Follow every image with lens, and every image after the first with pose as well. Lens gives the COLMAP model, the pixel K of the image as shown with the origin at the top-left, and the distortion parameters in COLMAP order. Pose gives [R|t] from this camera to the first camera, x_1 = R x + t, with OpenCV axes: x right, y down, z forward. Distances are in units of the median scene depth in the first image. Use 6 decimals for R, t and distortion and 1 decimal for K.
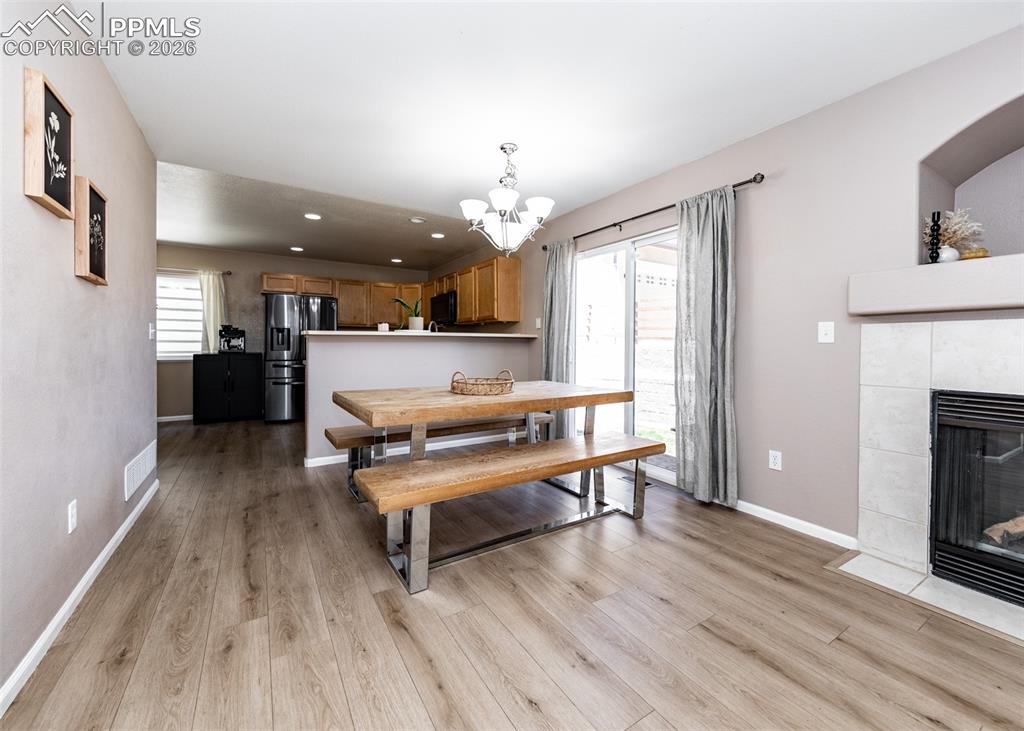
lens RADIAL K [[400.5, 0, 503.2], [0, 400.5, 347.9], [0, 0, 1]] dist [-0.001618, 0.000316]
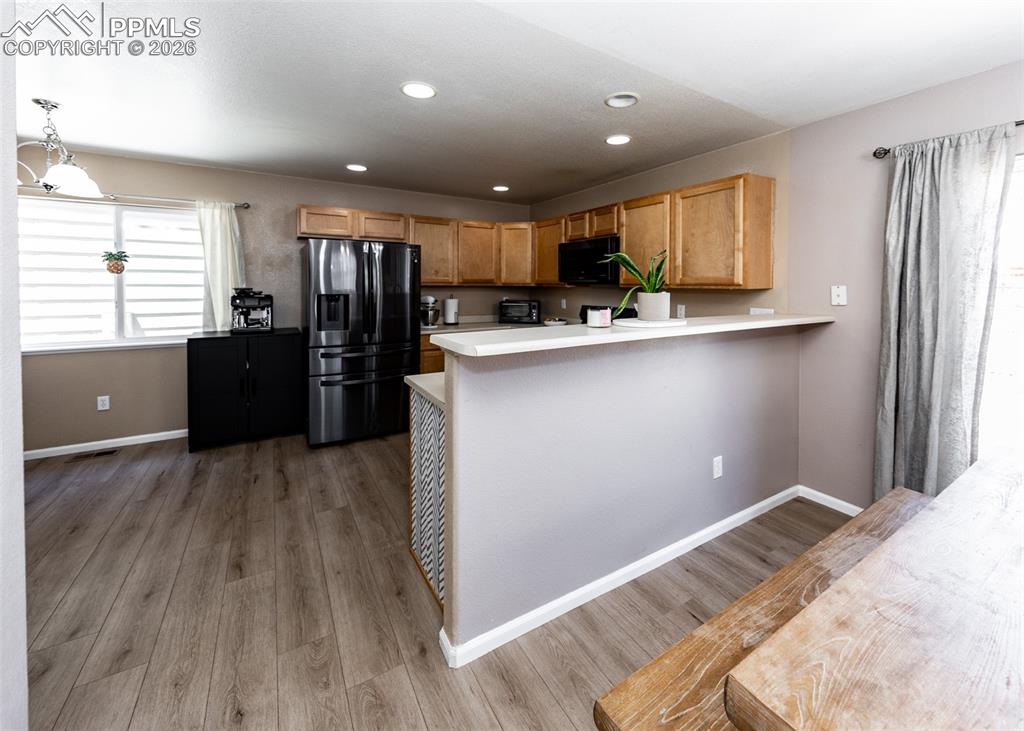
lens RADIAL K [[400.5, 0, 530.9], [0, 400.5, 290.3], [0, 0, 1]] dist [-0.001618, 0.000316]
pose [[0.999597, -0.003244, 0.028186, -0.403776], [0.003039, 0.999969, 0.007317, -0.089395], [-0.028208, -0.007229, 0.999576, 0.563697]]
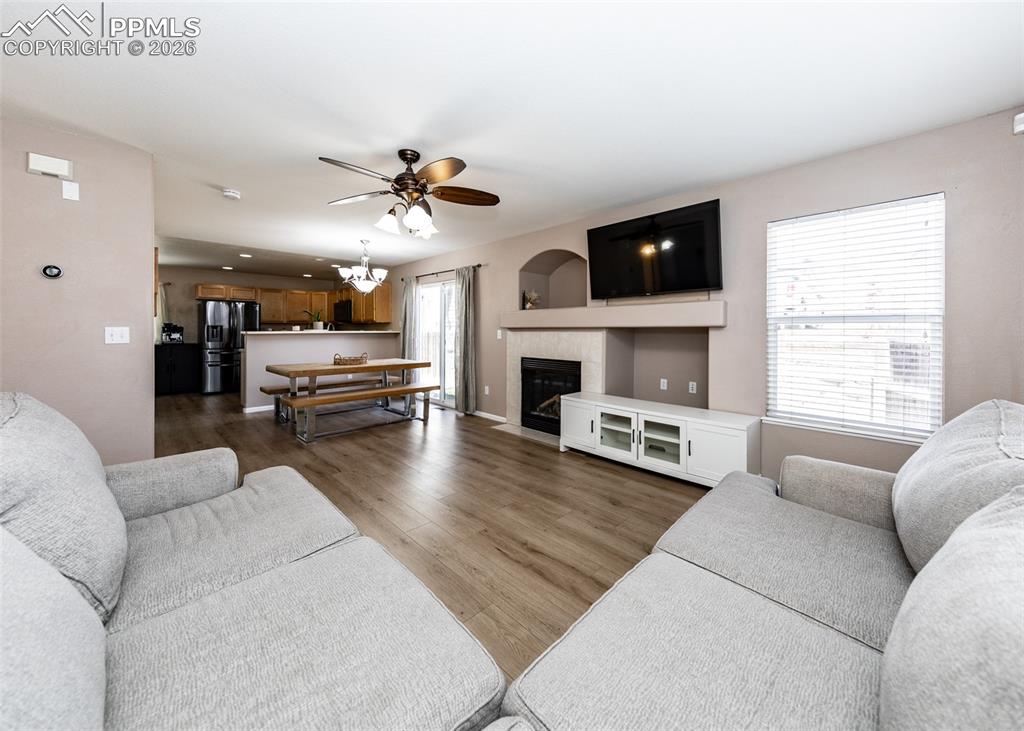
lens RADIAL K [[374.4, 0, 511.9], [0, 374.4, 332.1], [0, 0, 1]] dist [-0.006227, -0.000388]
pose [[0.973859, -0.003204, 0.227129, 0.223724], [0.004200, 0.999984, -0.003902, -0.027159], [-0.227113, 0.004753, 0.973857, -0.727364]]
